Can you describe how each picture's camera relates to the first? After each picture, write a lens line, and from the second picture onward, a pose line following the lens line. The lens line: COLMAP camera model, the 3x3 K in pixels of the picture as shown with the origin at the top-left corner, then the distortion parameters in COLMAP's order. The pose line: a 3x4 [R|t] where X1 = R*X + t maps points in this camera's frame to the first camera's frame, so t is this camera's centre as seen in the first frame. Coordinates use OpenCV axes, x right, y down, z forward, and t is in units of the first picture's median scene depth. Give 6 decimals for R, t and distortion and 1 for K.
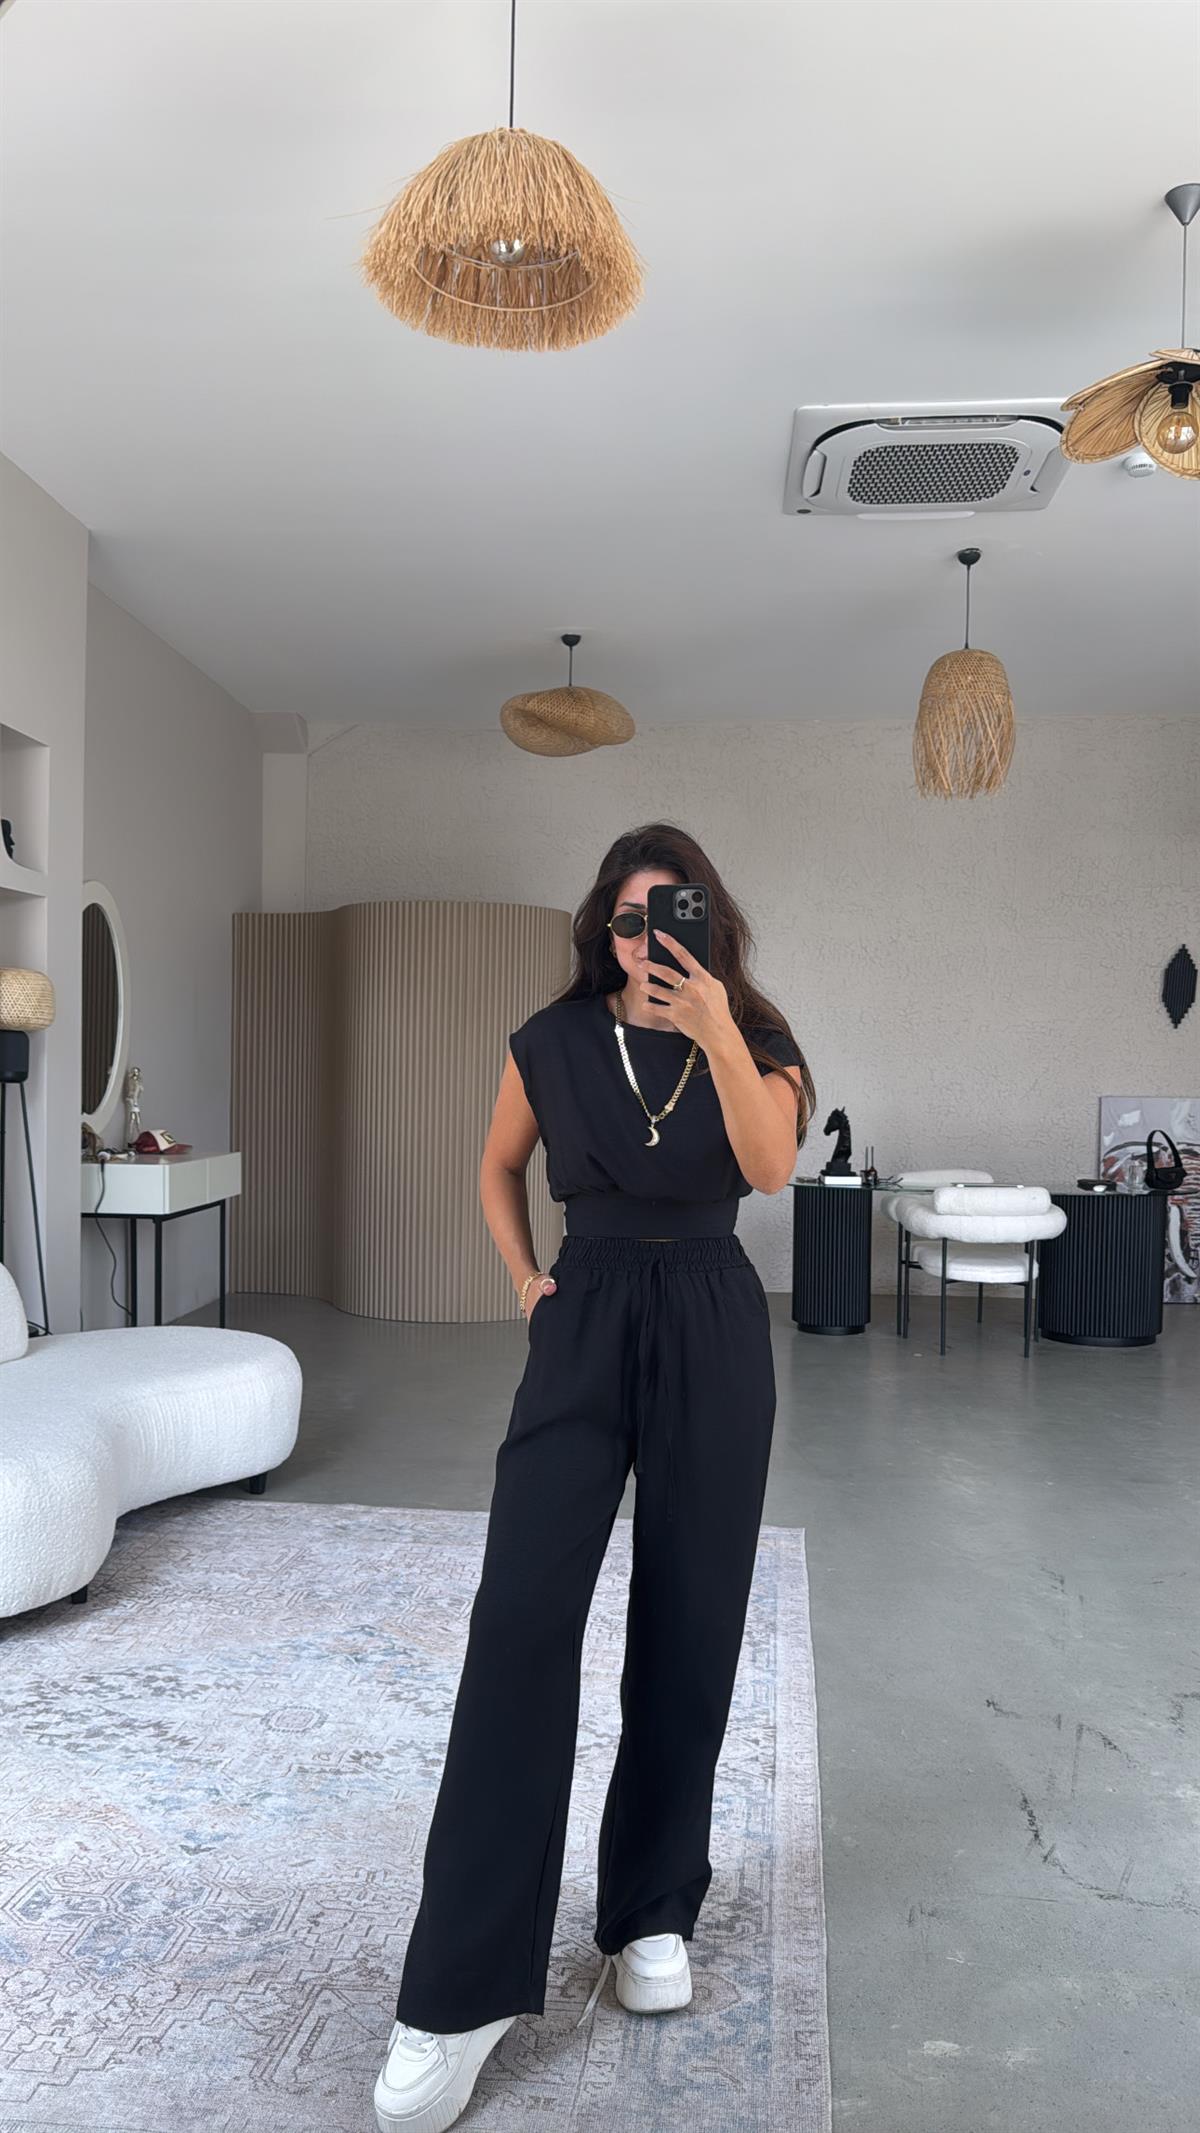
lens RADIAL K [[1483.6, 0, 596.3], [0, 1483.6, 1067.2], [0, 0, 1]] dist [0.002241, -0.046537]
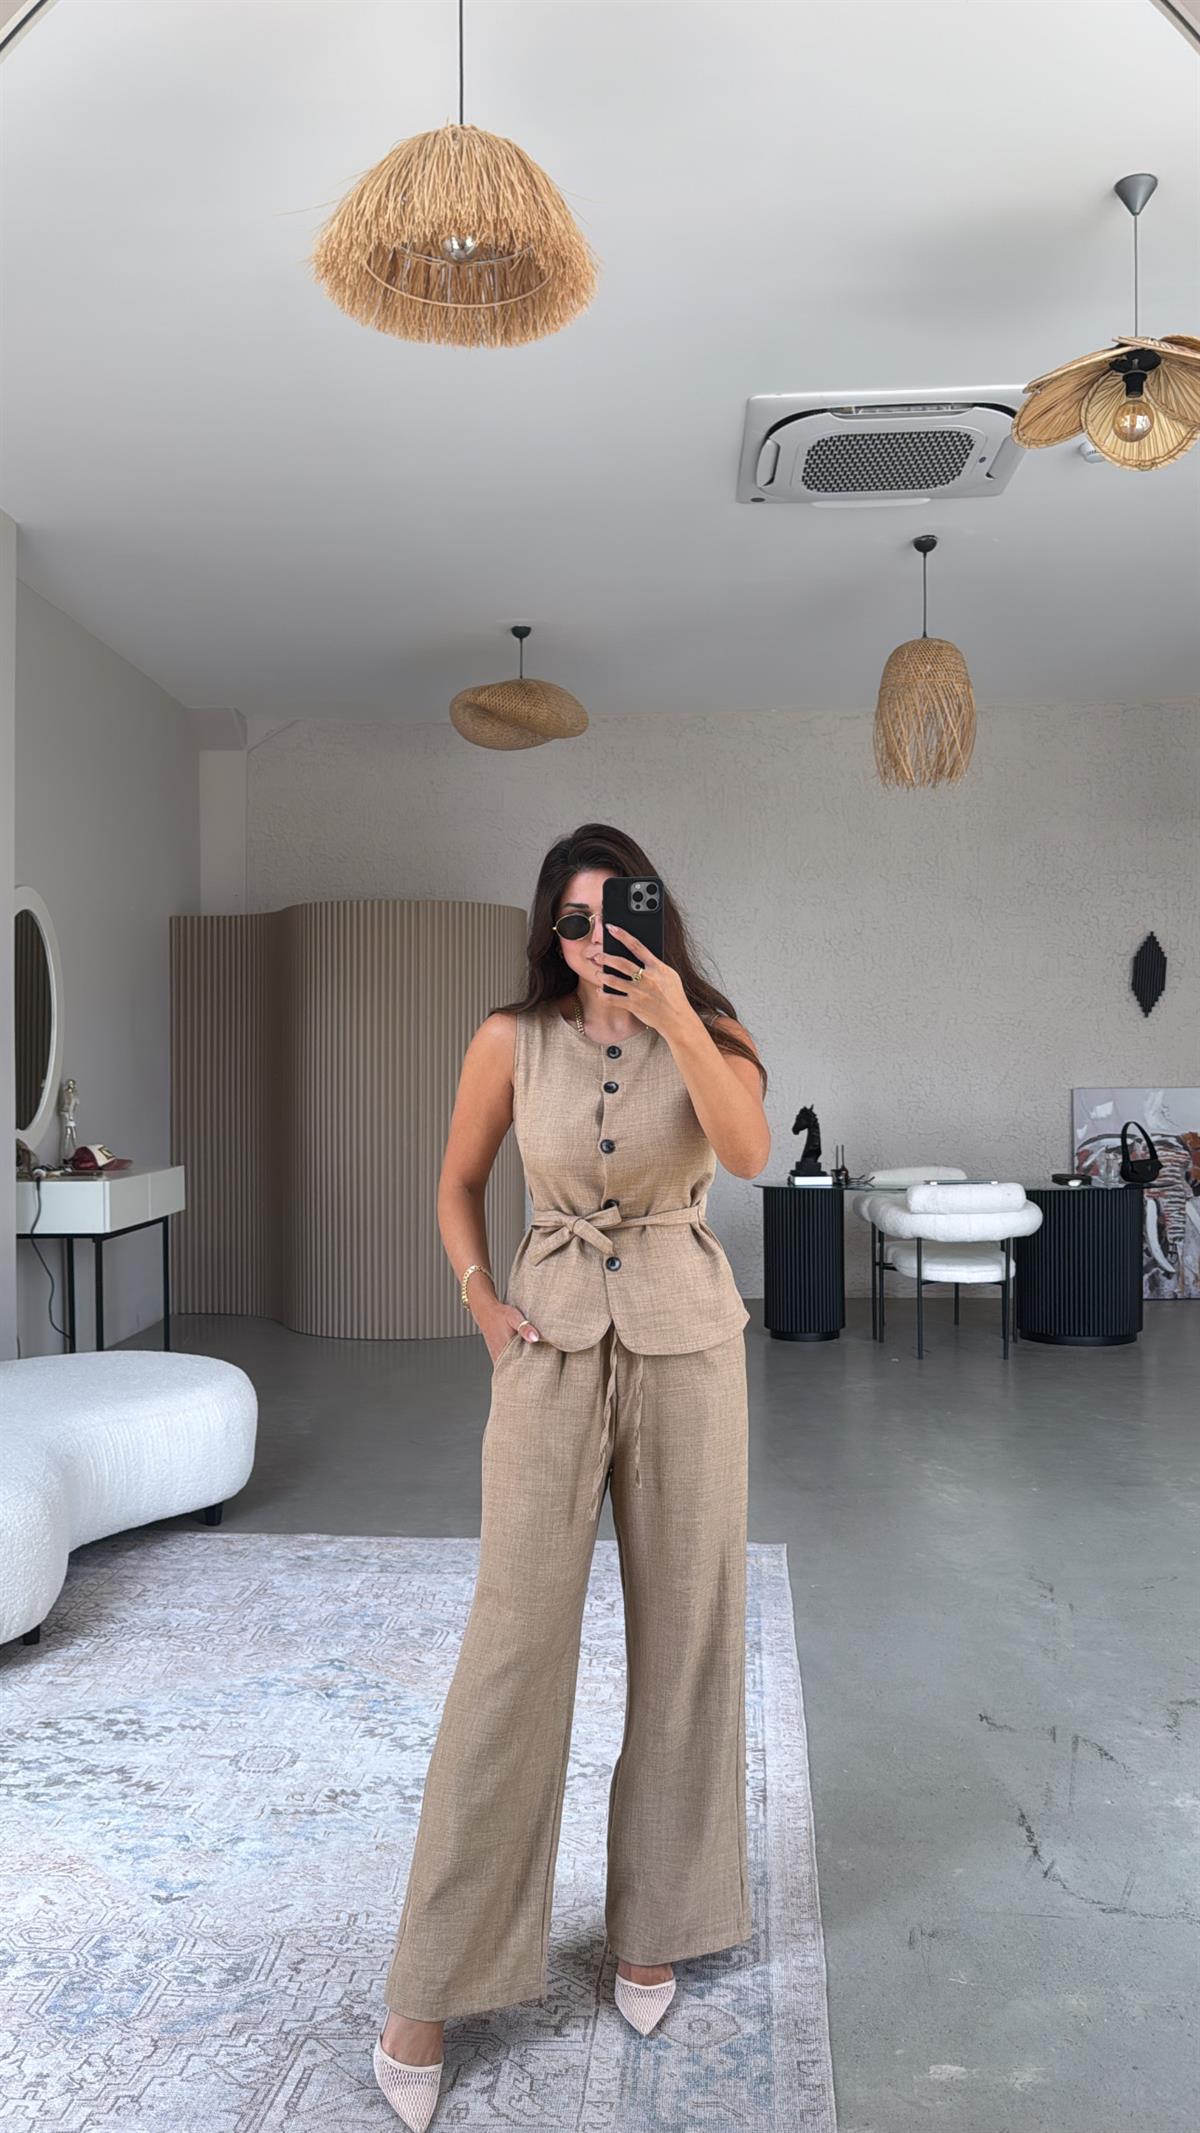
lens RADIAL K [[1552.1, 0, 604.0], [0, 1552.1, 1018.5], [0, 0, 1]] dist [0.003172, -0.045964]
pose [[0.999105, -0.019494, 0.037540, -0.012186], [0.020632, 0.999332, -0.030177, -0.003714], [-0.036926, 0.030924, 0.998839, -0.022143]]
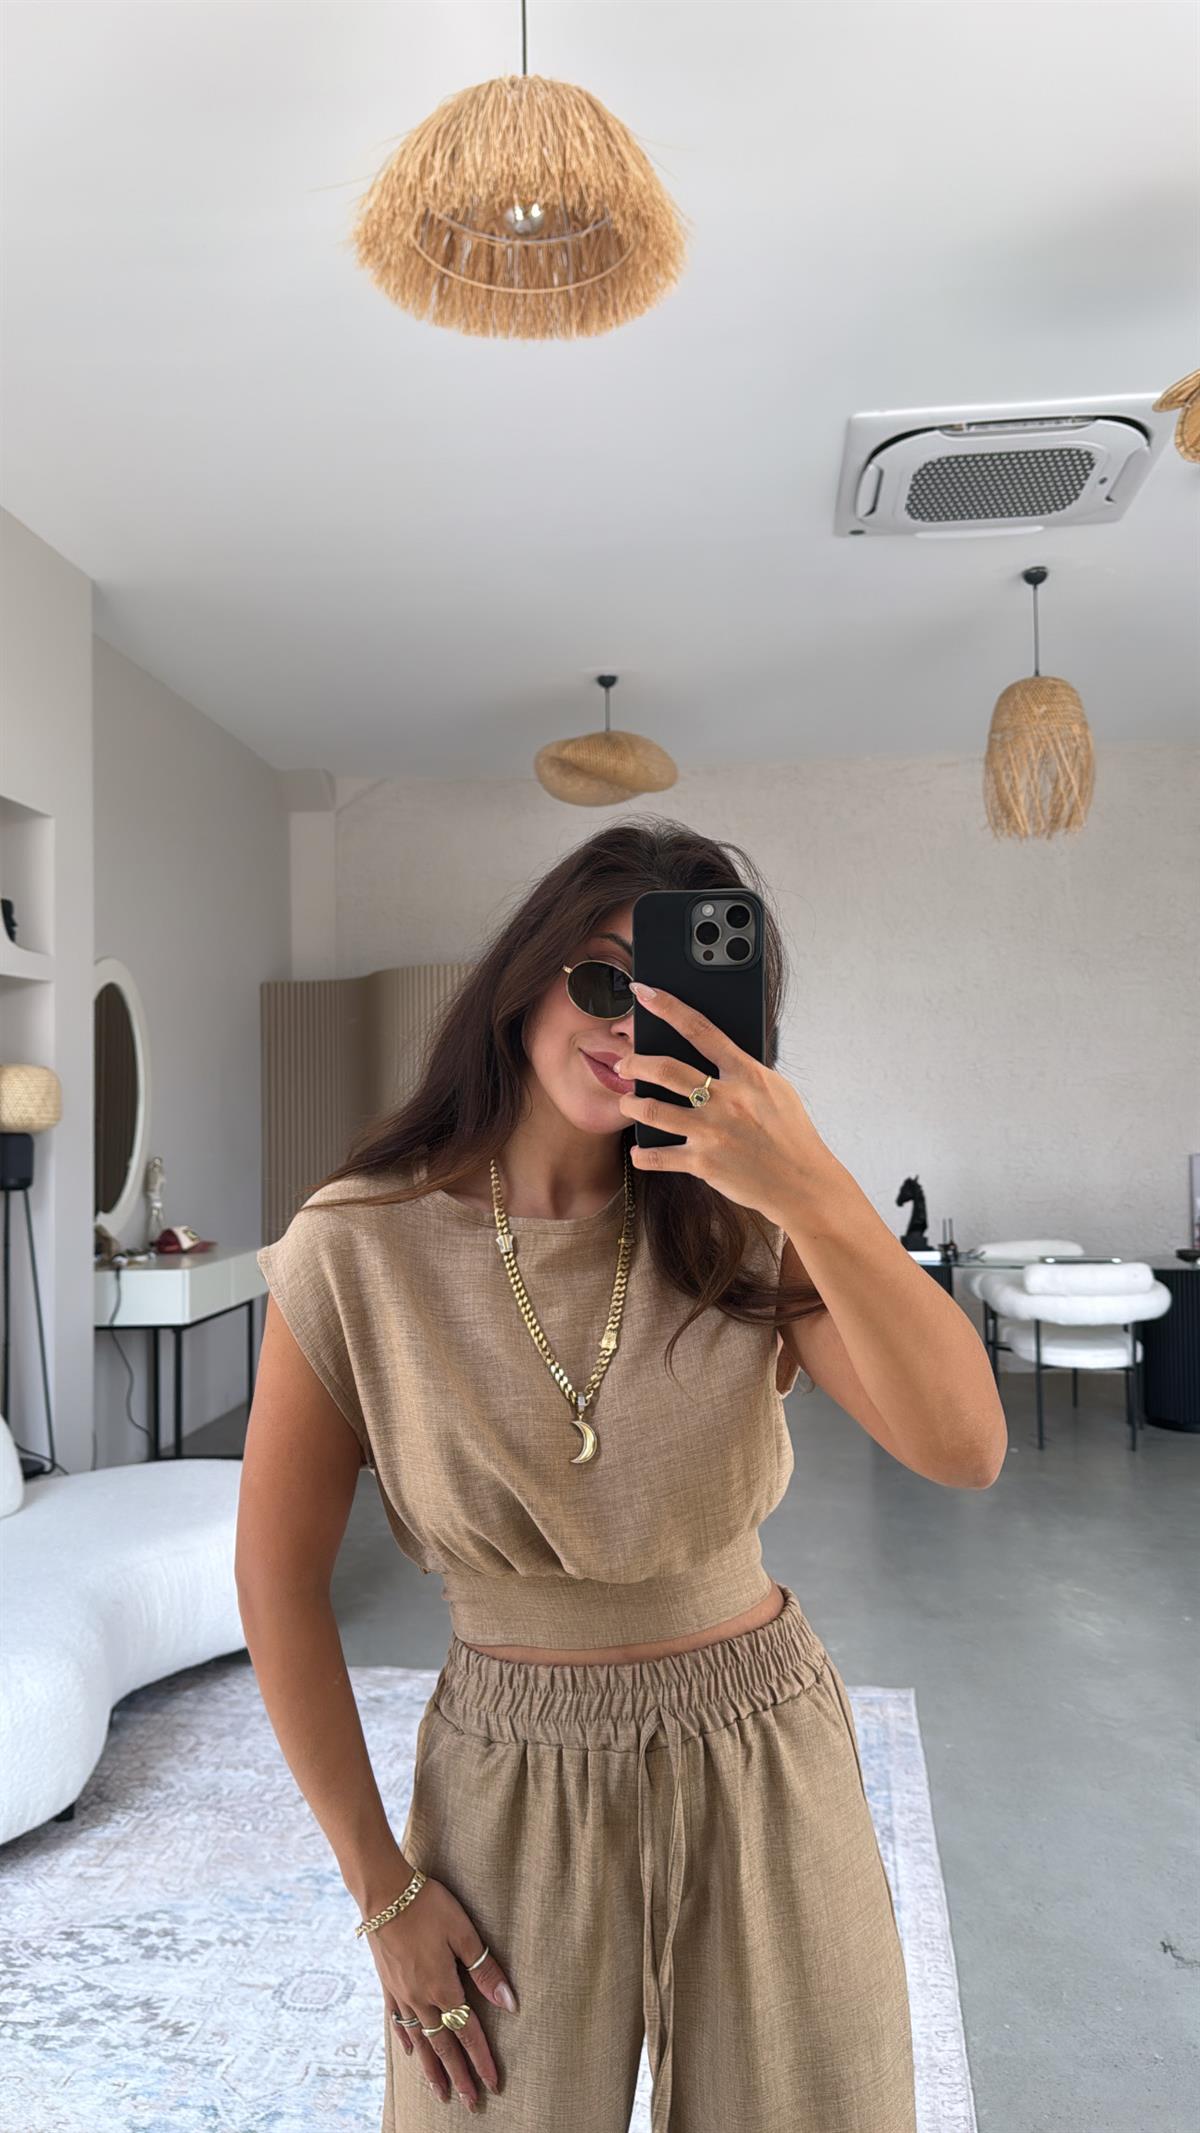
lens RADIAL K [[1450.3, 0, 600.2], [0, 1450.3, 1056.5], [0, 0, 1]] dist [0.002765, -0.025839]
pose [[0.999244, -0.030115, -0.024582, -0.010852], [0.029195, 0.998889, -0.036996, -0.037824], [0.025669, 0.036250, 0.999013, 0.182249]]
